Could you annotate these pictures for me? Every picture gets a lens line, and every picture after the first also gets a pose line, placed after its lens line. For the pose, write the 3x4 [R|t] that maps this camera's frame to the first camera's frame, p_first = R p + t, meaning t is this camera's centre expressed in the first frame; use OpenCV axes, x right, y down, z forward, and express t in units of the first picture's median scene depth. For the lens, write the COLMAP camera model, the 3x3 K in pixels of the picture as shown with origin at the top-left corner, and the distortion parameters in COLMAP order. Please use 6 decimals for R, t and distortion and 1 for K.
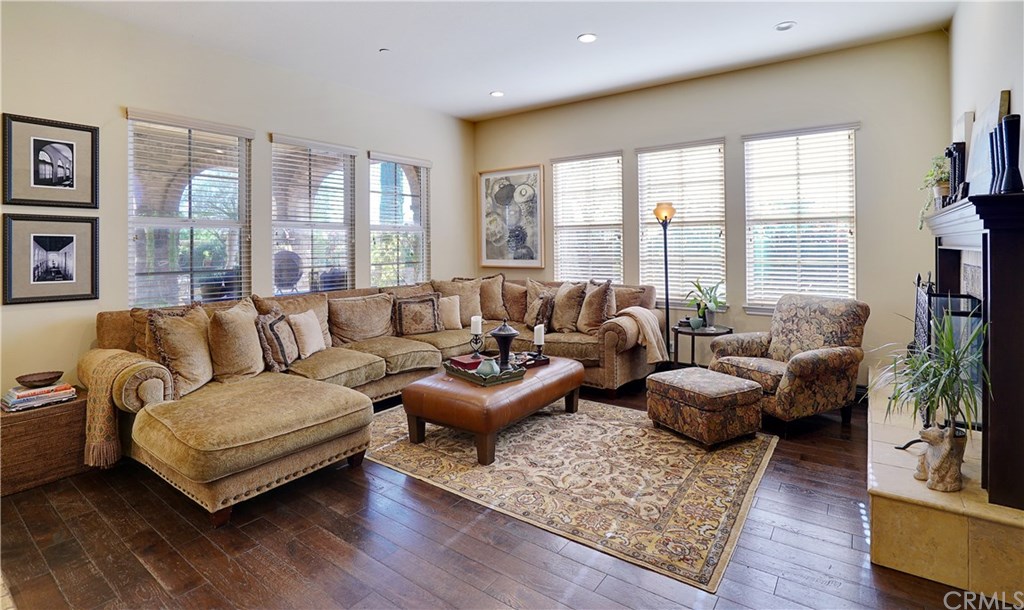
lens RADIAL K [[486.6, 0, 511.4], [0, 486.6, 249.5], [0, 0, 1]] dist [-0.028022, 0.000125]
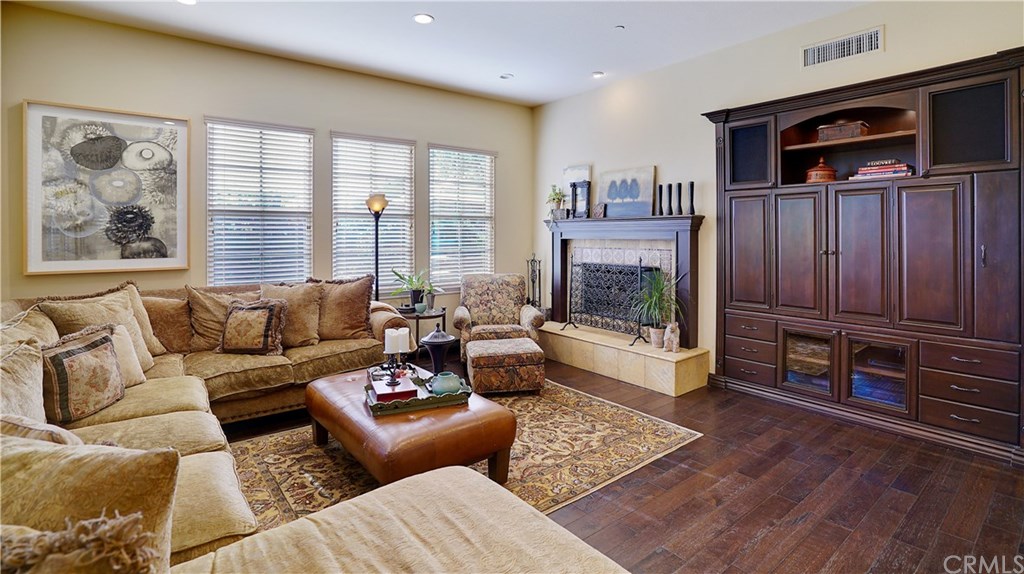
lens RADIAL K [[478.1, 0, 519.0], [0, 478.1, 235.3], [0, 0, 1]] dist [-0.042283, -0.000039]
pose [[0.267284, 0.003168, 0.963613, -0.572885], [0.004787, 0.999978, -0.004616, -0.006045], [-0.963606, 0.005847, 0.267263, 0.472191]]
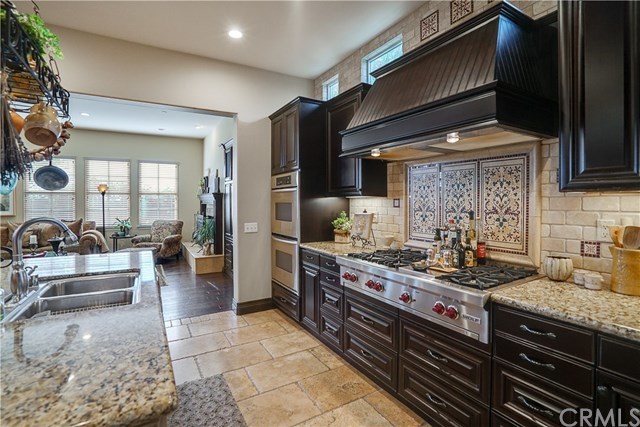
lens RADIAL K [[302.6, 0, 321.9], [0, 302.6, 202.6], [0, 0, 1]] dist [-0.022587, 0.000218]
pose [[0.387128, 0.000332, 0.922026, -0.609741], [0.006285, 0.999976, -0.002999, 0.001673], [-0.922004, 0.006956, 0.387117, -0.520799]]
